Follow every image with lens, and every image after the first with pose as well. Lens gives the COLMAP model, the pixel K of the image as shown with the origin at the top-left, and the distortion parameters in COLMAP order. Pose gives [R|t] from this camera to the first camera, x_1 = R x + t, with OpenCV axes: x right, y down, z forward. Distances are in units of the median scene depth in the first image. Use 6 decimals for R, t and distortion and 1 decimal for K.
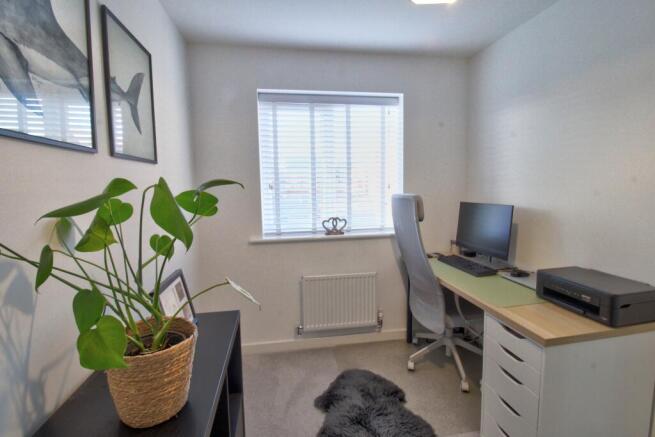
lens RADIAL K [[304.2, 0, 322.5], [0, 304.2, 213.7], [0, 0, 1]] dist [-0.000516, -0.012373]
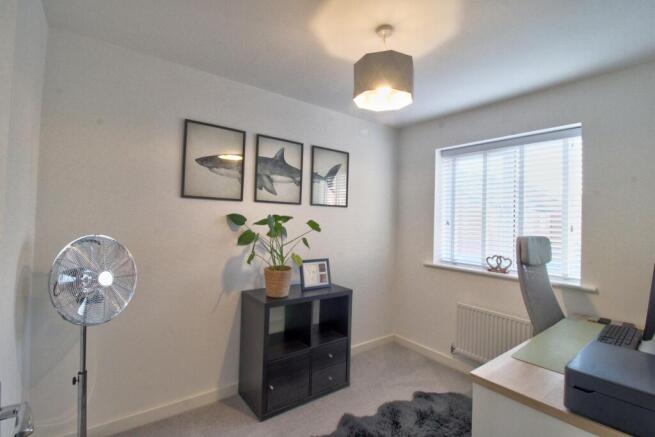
lens RADIAL K [[304.2, 0, 326.8], [0, 304.2, 215.2], [0, 0, 1]] dist [-0.000516, -0.012373]
pose [[0.462020, 0.020830, -0.886625, 0.682383], [-0.118411, 0.992222, -0.038393, -0.014652], [0.878929, 0.122724, 0.460893, 0.001576]]
